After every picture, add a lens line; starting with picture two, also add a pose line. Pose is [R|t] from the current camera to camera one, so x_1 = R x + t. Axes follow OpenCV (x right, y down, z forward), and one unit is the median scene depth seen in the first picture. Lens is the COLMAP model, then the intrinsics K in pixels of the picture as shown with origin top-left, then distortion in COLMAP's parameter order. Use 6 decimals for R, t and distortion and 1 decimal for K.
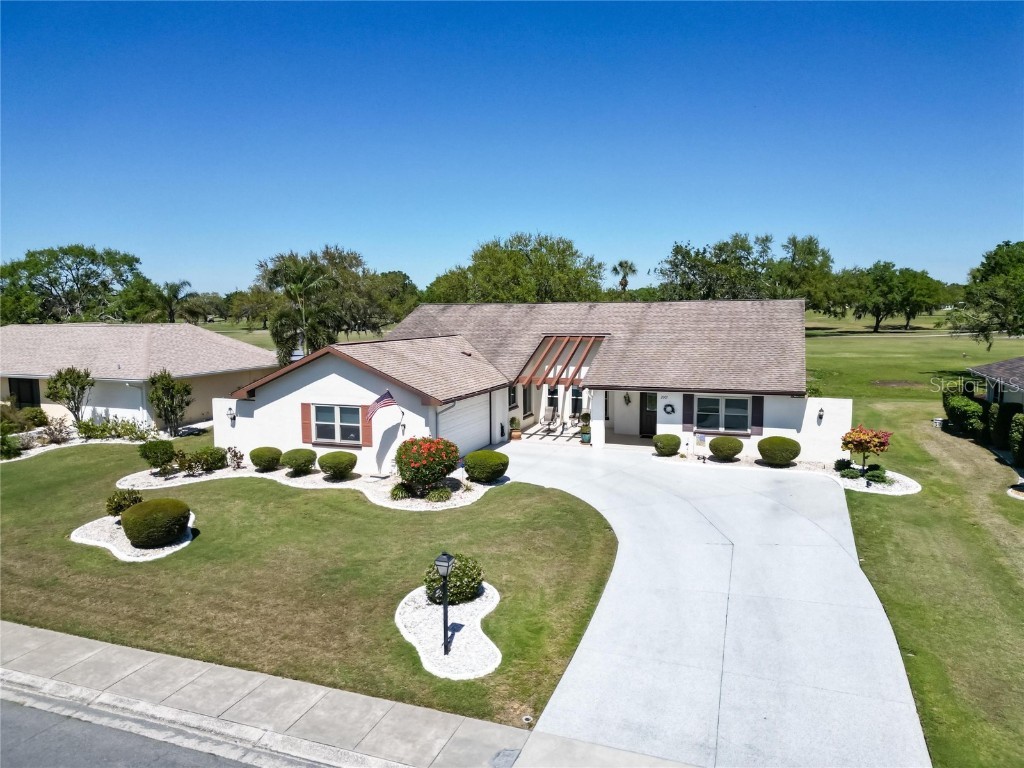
lens RADIAL K [[710.9, 0, 523.3], [0, 710.9, 383.0], [0, 0, 1]] dist [0.067938, -0.066552]
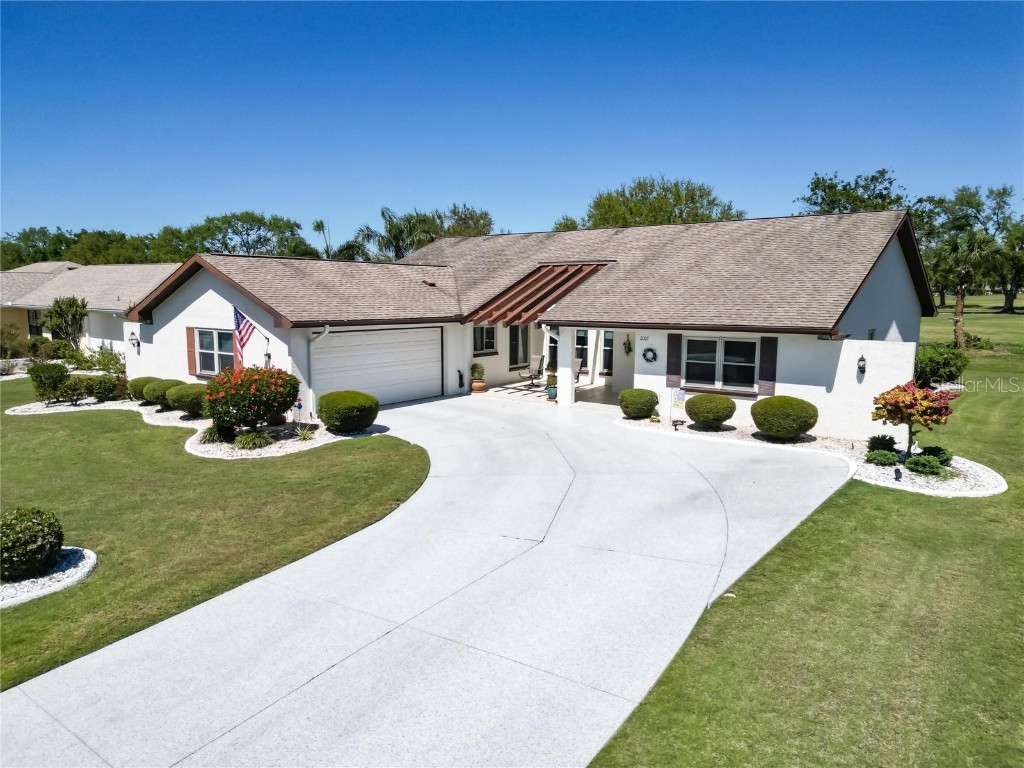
lens RADIAL K [[710.2, 0, 536.7], [0, 710.2, 386.4], [0, 0, 1]] dist [0.073895, -0.067637]
pose [[0.958103, 0.047840, -0.282401, 0.322698], [-0.041305, 0.998724, 0.029054, 0.056216], [0.283431, -0.016172, 0.958856, 0.309288]]
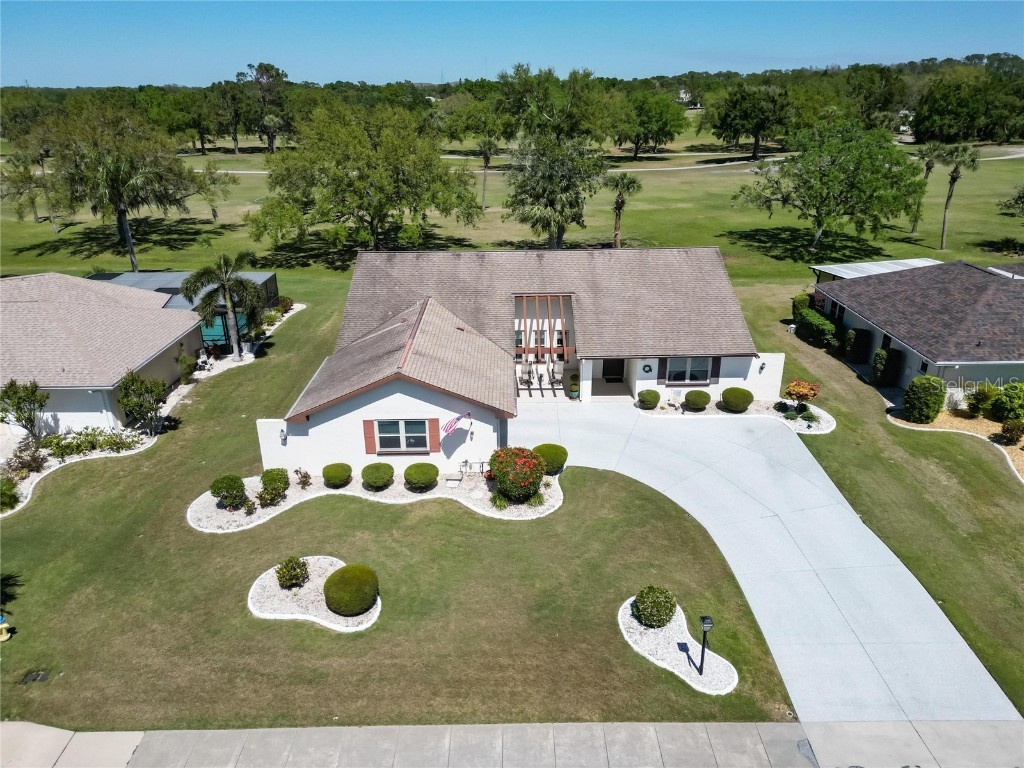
lens RADIAL K [[724.2, 0, 512.0], [0, 724.2, 366.2], [0, 0, 1]] dist [0.077178, -0.074546]
pose [[0.933104, -0.127193, 0.336362, -0.457556], [0.035930, 0.963654, 0.264725, -0.326266], [-0.357808, -0.234931, 0.903760, -0.032015]]
